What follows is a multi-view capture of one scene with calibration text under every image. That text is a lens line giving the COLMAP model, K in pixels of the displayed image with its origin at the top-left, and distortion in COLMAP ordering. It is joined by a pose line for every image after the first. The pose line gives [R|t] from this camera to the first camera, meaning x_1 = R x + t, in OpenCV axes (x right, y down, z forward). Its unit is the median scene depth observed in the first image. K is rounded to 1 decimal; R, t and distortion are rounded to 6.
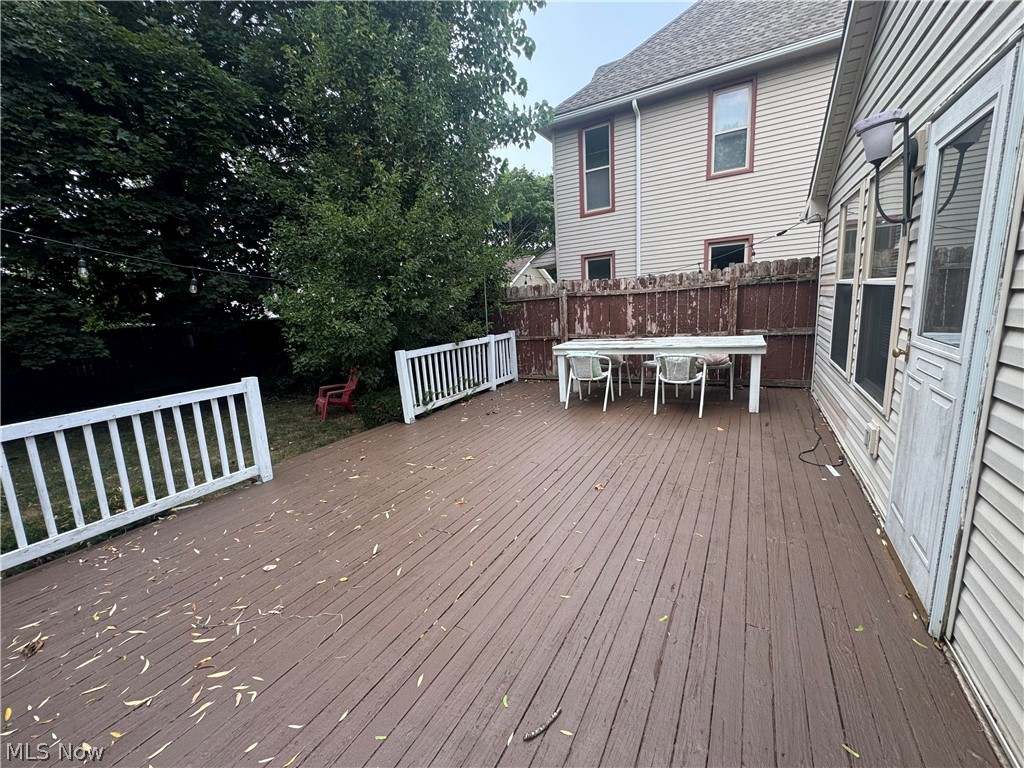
lens RADIAL K [[414.3, 0, 509.1], [0, 414.3, 377.0], [0, 0, 1]] dist [-0.000530, 0.000364]
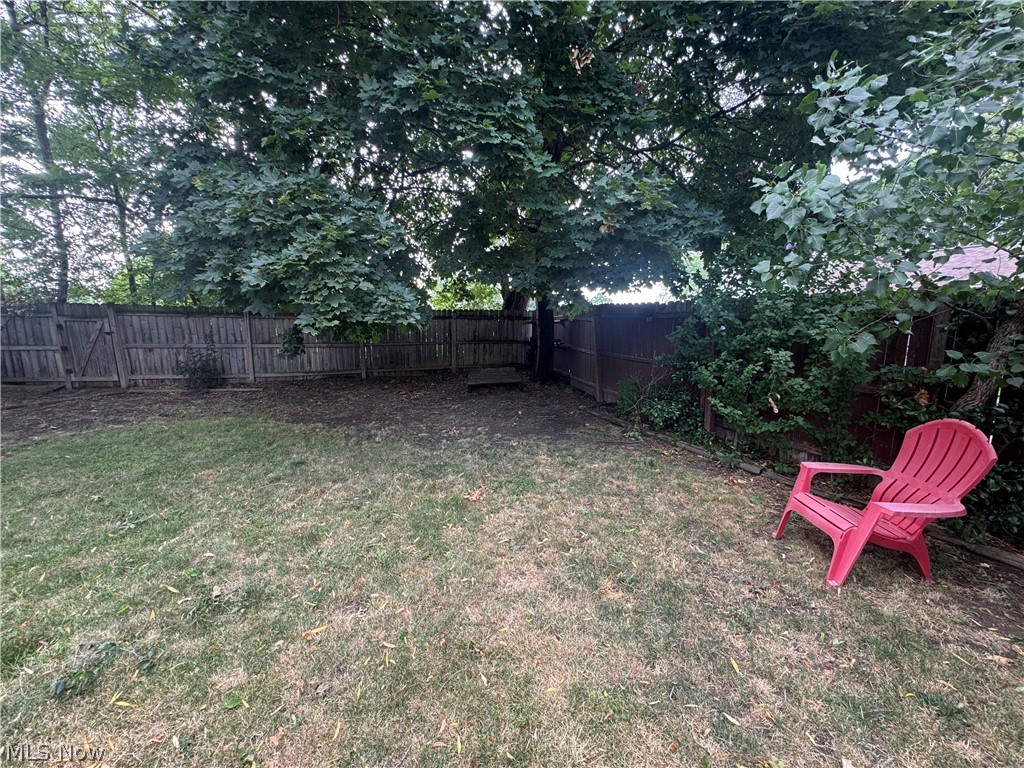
lens RADIAL K [[414.3, 0, 509.1], [0, 414.3, 377.0], [0, 0, 1]] dist [-0.000530, 0.000364]
pose [[0.765912, 0.163654, -0.621768, -0.772129], [-0.182165, 0.982671, 0.034250, -0.037669], [0.616599, 0.087032, 0.782452, 0.949161]]
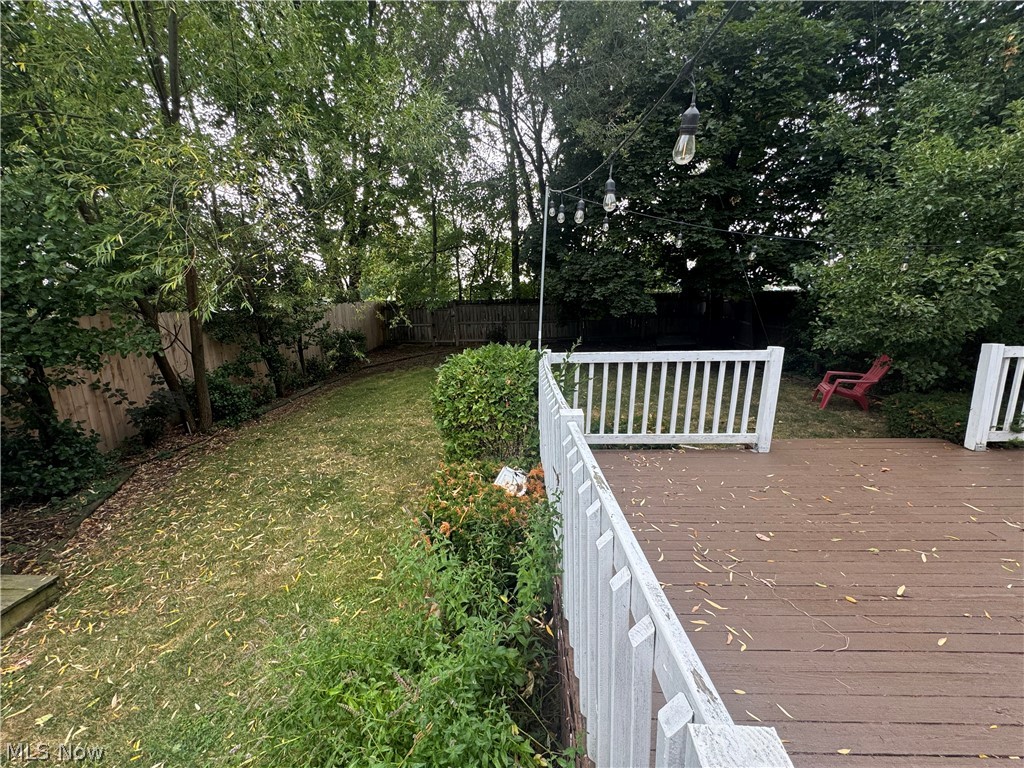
lens RADIAL K [[414.3, 0, 509.1], [0, 414.3, 377.0], [0, 0, 1]] dist [-0.000530, 0.000364]
pose [[0.480431, 0.224042, -0.847933, -0.077994], [-0.168178, 0.972413, 0.161643, 0.018118], [0.860757, 0.064946, 0.504857, -0.037428]]
